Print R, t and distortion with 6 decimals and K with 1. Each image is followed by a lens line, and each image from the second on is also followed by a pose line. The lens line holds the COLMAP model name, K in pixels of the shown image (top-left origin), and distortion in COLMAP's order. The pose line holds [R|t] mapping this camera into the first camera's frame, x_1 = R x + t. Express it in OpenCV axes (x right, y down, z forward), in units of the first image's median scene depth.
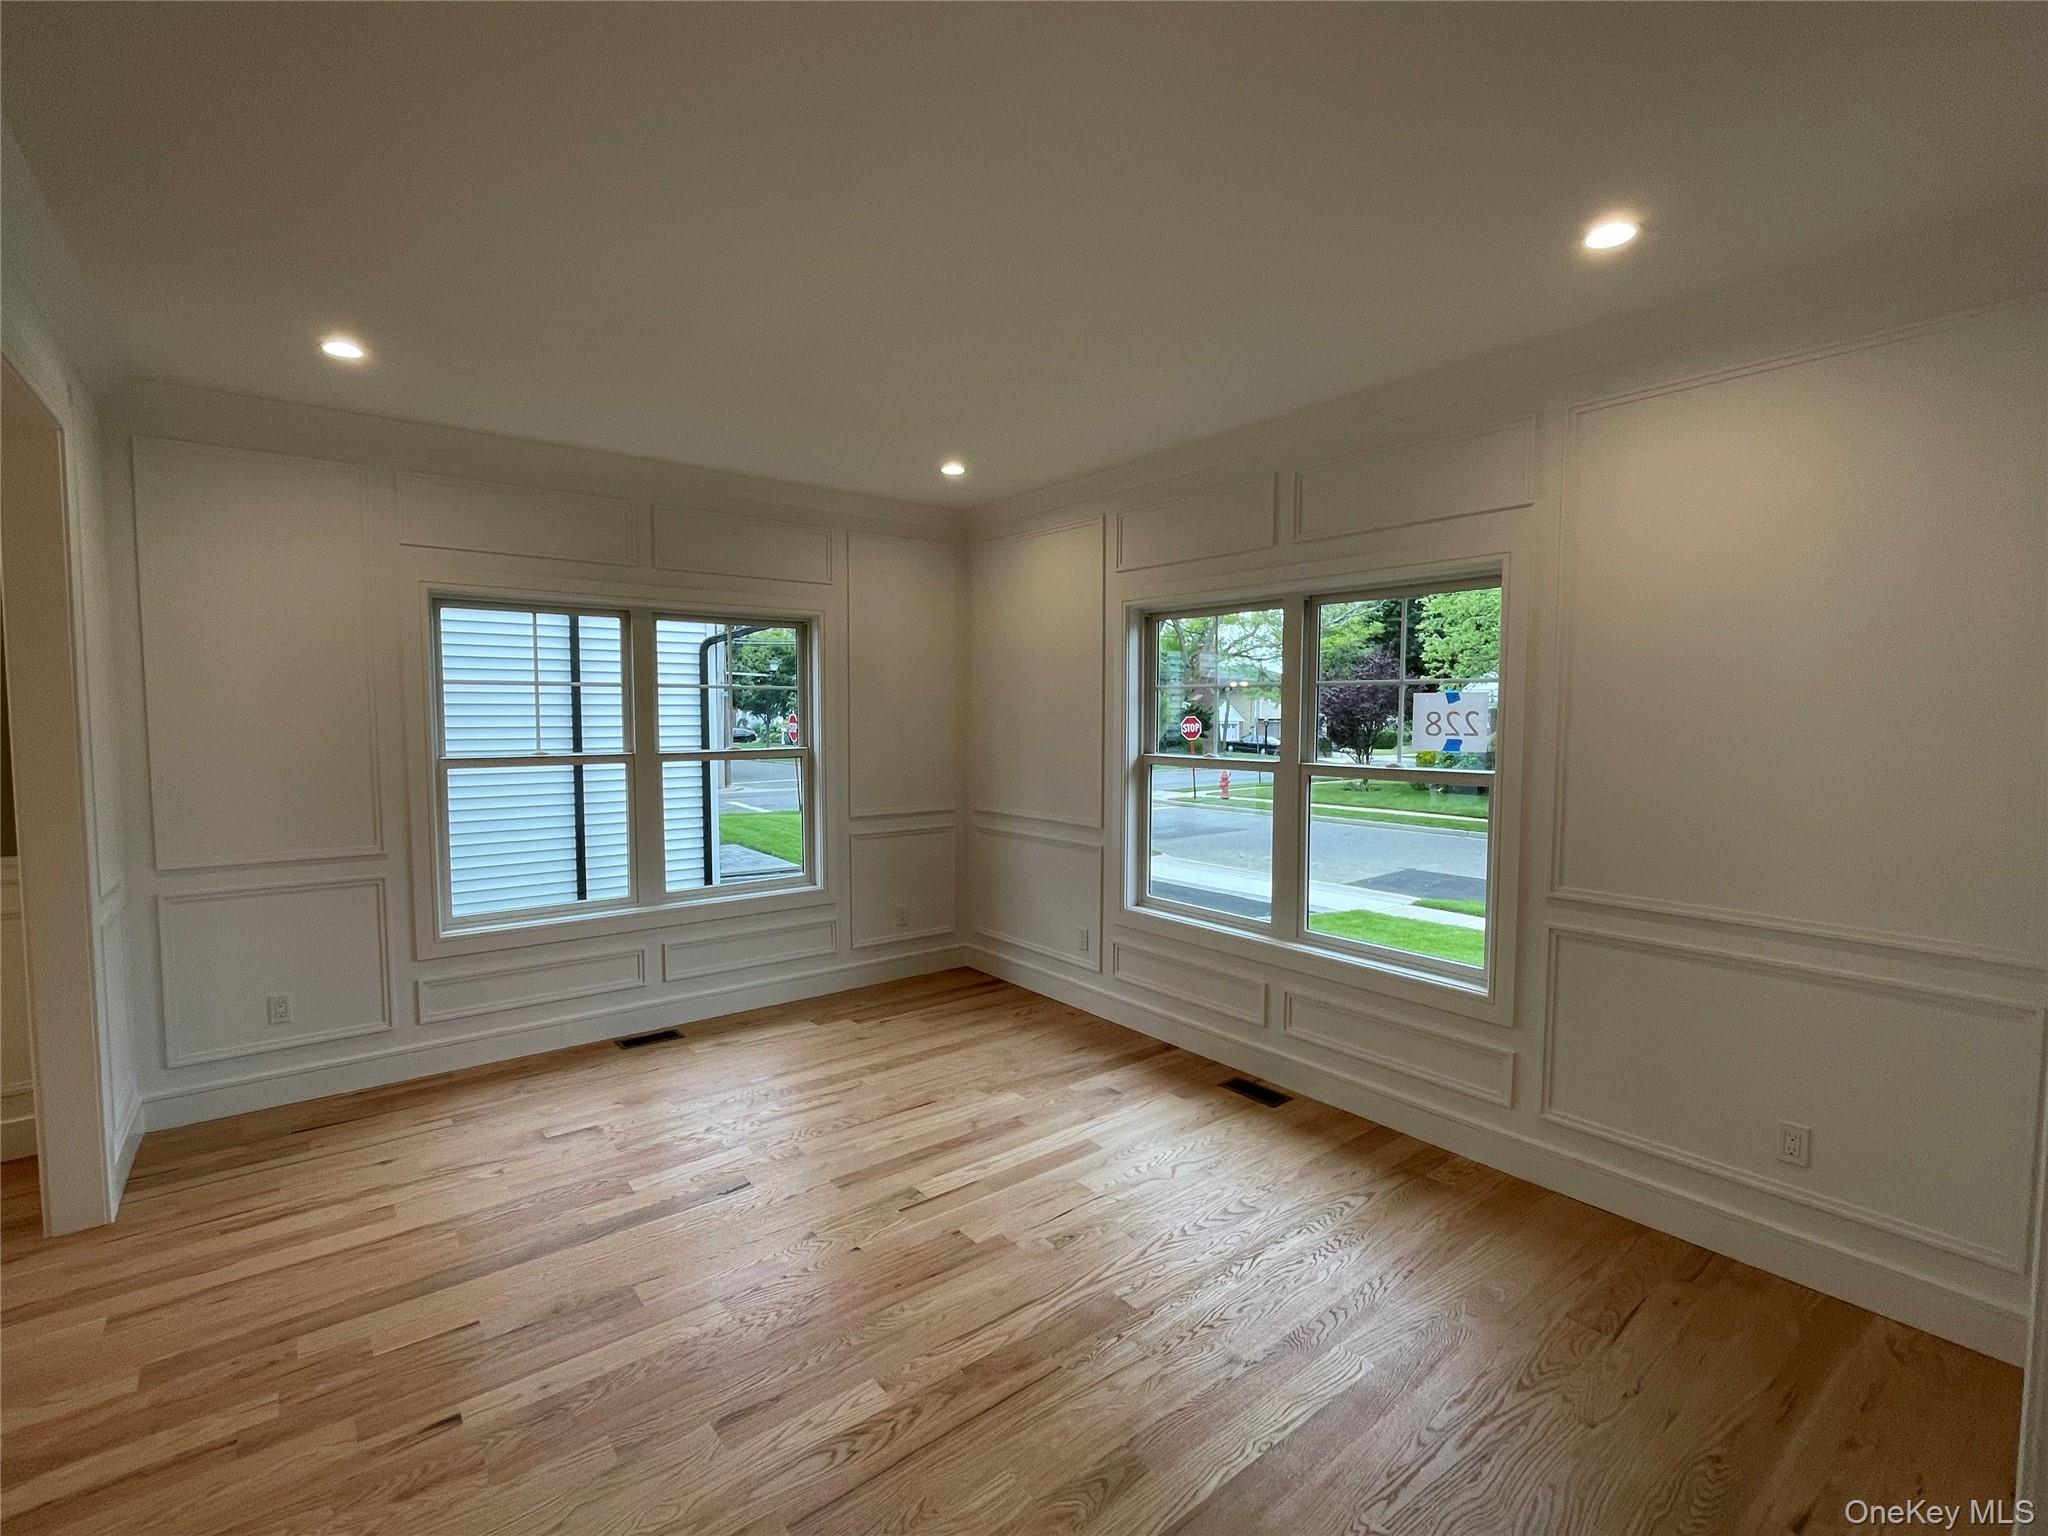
lens RADIAL K [[934.5, 0, 1024.0], [0, 934.5, 768.0], [0, 0, 1]] dist [0.002740, 0.000105]
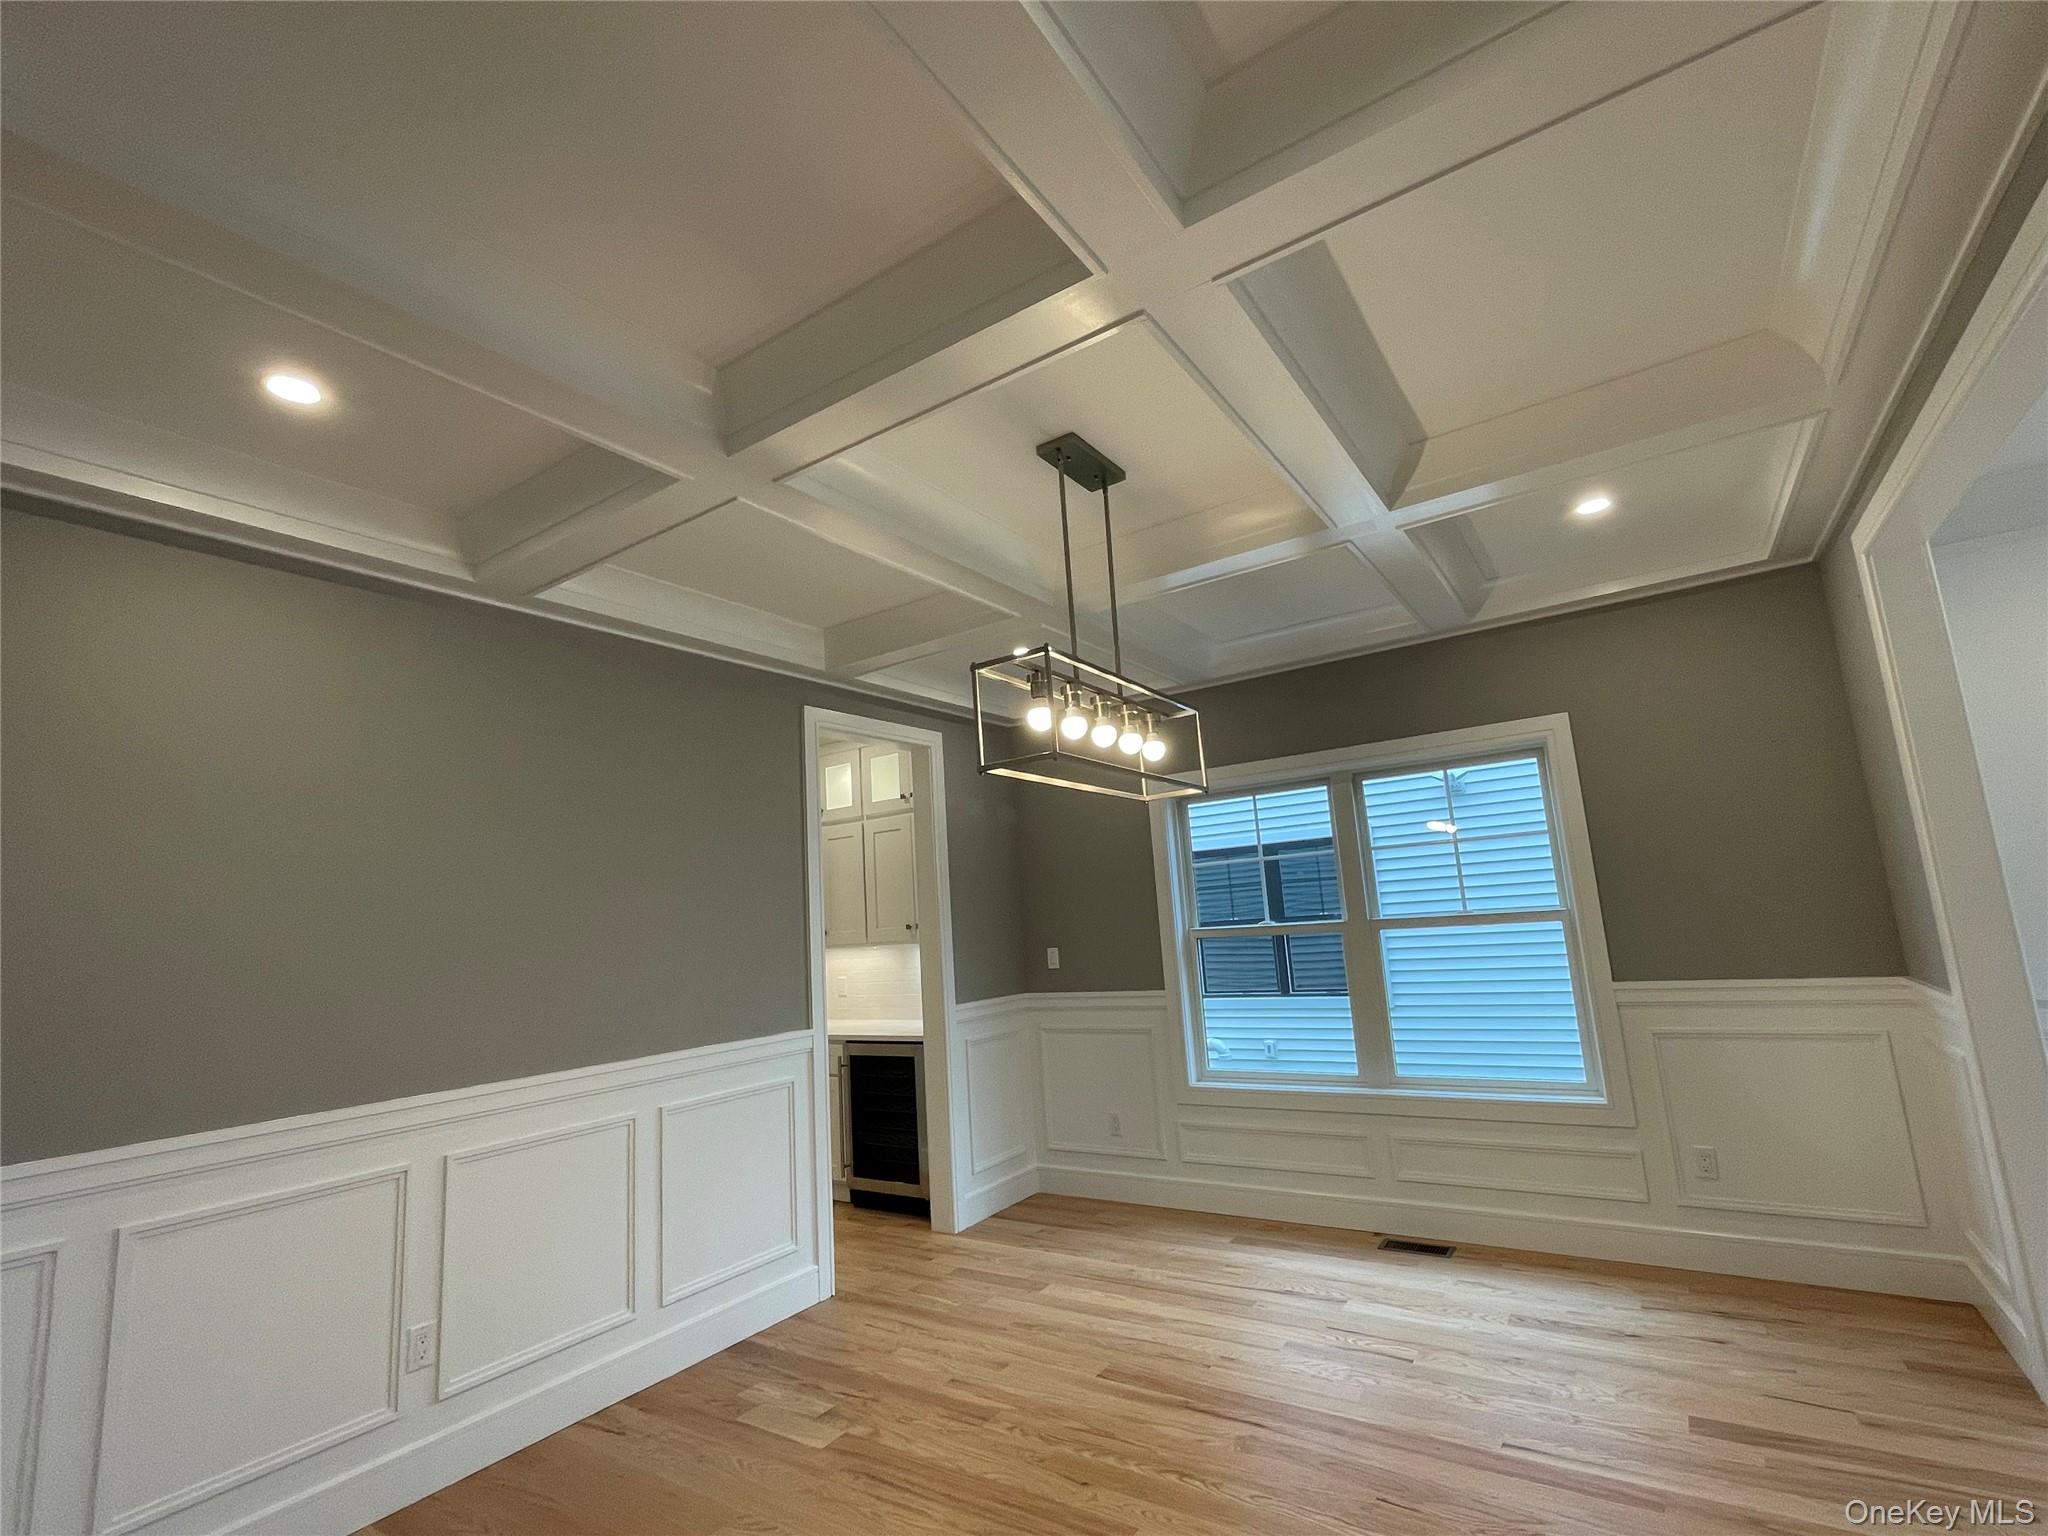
lens RADIAL K [[934.5, 0, 1024.0], [0, 934.5, 768.0], [0, 0, 1]] dist [0.002740, 0.000105]
pose [[0.310716, -0.150337, -0.938538, 0.367737], [0.001208, 0.987474, -0.157775, -0.017020], [0.950502, 0.047889, 0.307006, 0.345252]]
